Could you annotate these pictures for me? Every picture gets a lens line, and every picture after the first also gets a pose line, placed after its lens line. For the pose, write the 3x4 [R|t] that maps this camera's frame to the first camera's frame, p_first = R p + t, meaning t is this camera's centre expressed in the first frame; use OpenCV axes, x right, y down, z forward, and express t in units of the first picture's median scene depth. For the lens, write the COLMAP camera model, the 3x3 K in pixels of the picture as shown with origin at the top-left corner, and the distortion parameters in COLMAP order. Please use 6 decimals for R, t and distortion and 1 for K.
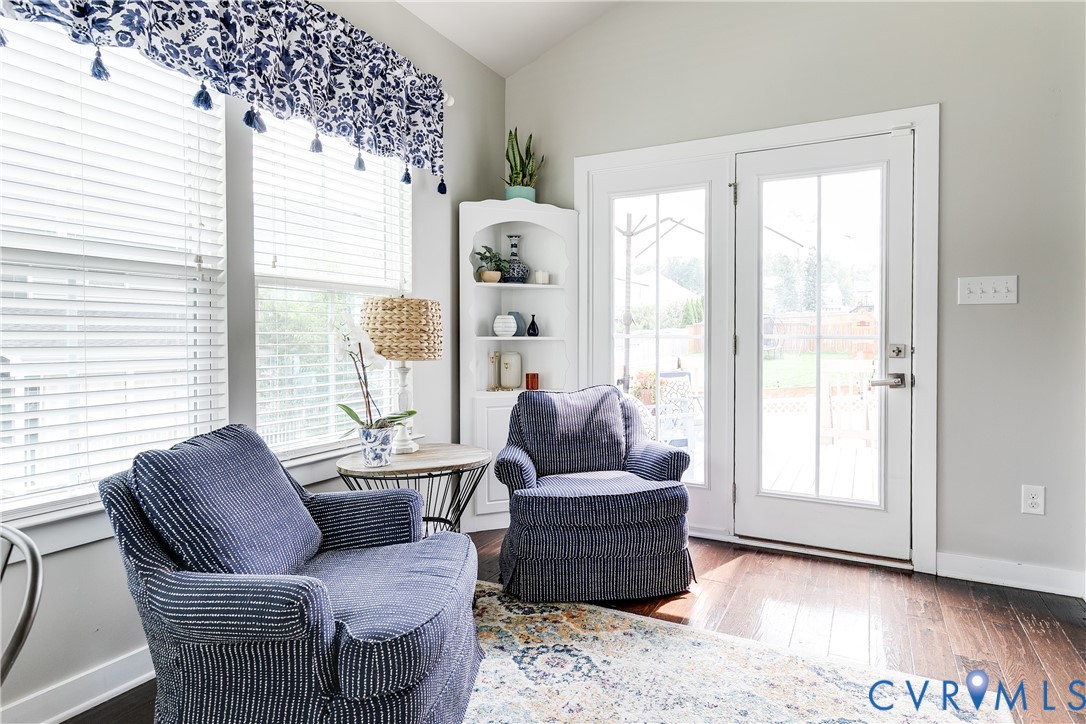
lens RADIAL K [[602.2, 0, 545.4], [0, 602.2, 345.5], [0, 0, 1]] dist [0.000048, 0.000702]
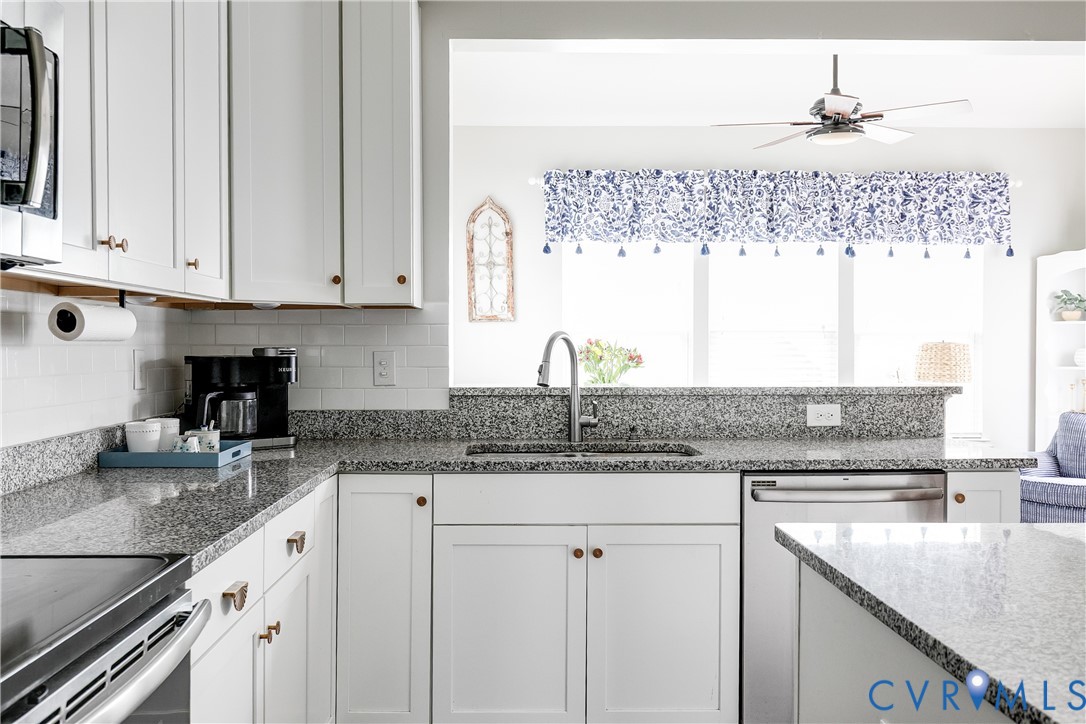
lens RADIAL K [[965.5, 0, 542.6], [0, 965.5, 360.0], [0, 0, 1]] dist [-0.001004, -0.000517]
pose [[0.502114, 0.012580, -0.864710, 1.443891], [-0.014012, 0.999881, 0.006410, -0.035741], [0.864688, 0.008898, 0.502231, -1.176481]]
